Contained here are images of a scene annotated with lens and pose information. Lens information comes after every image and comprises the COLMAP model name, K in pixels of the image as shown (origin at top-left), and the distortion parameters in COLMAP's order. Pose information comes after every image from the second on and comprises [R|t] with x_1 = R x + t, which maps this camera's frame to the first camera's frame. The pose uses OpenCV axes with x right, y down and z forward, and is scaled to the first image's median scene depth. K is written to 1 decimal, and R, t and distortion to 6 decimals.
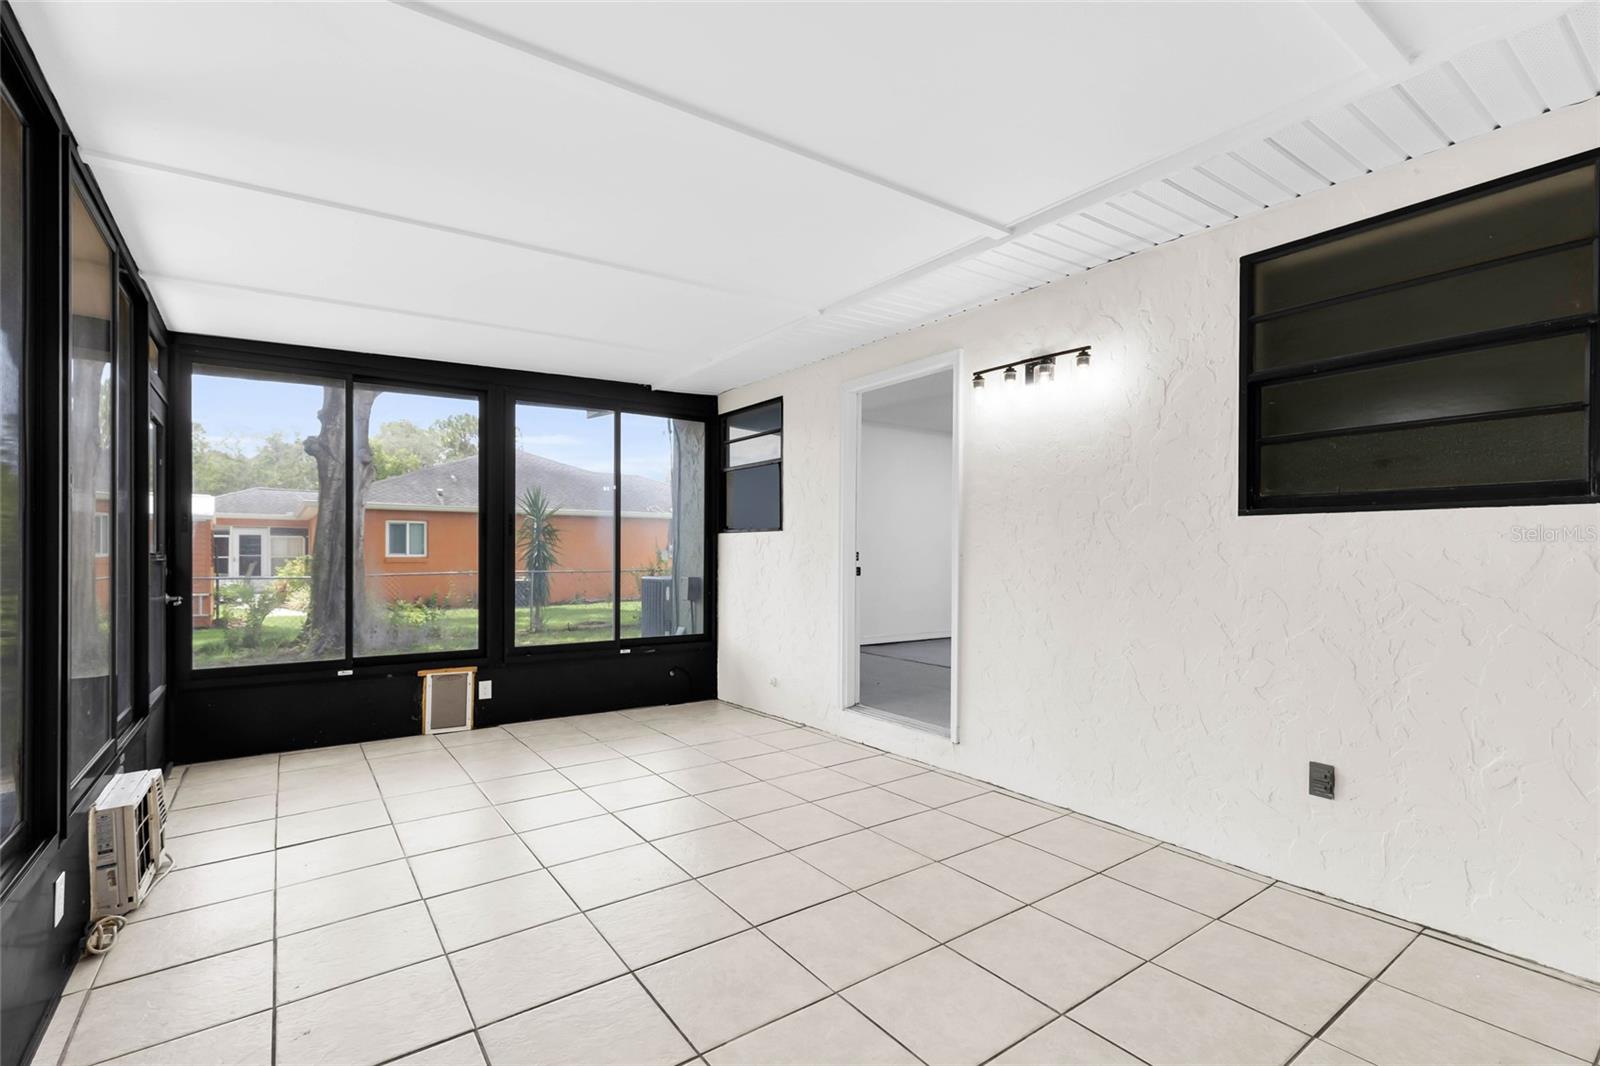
lens RADIAL K [[735.4, 0, 796.4], [0, 735.4, 537.5], [0, 0, 1]] dist [0.003415, 0.001018]
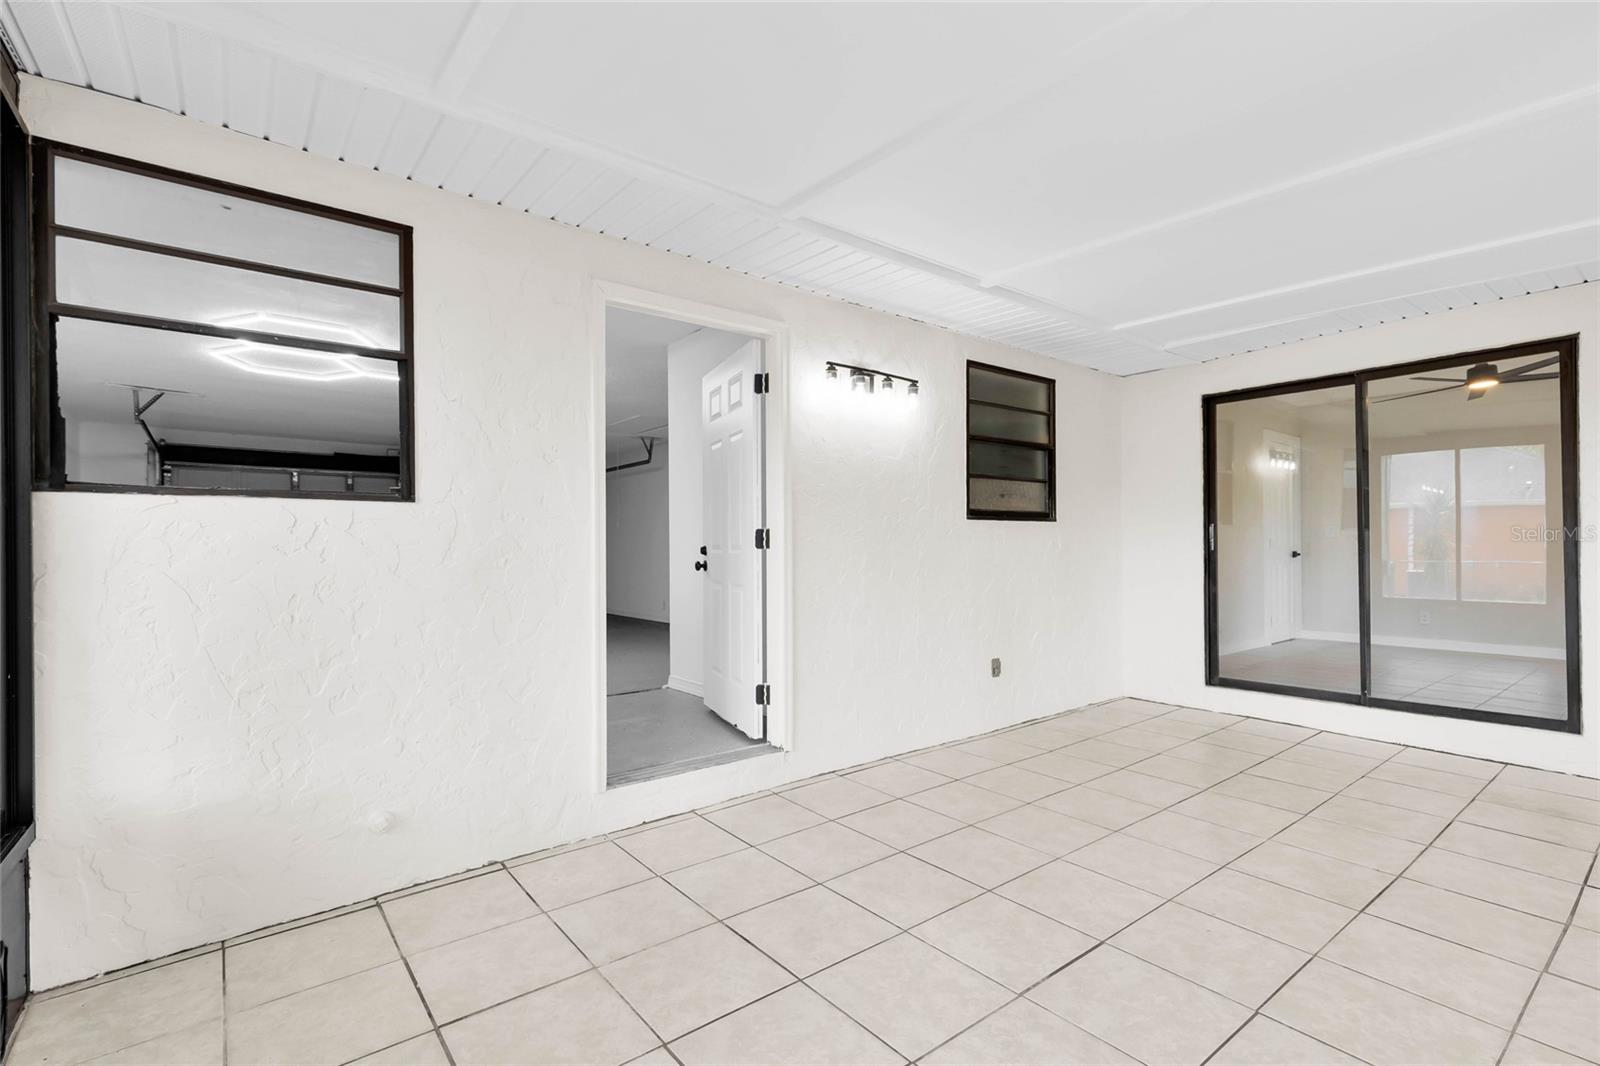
lens RADIAL K [[728.7, 0, 799.4], [0, 728.7, 559.9], [0, 0, 1]] dist [0.007566, 0.000230]
pose [[-0.046650, -0.006652, 0.998889, -0.748689], [0.003795, 0.999969, 0.006837, 0.035761], [-0.998904, 0.004110, -0.046623, 1.107861]]
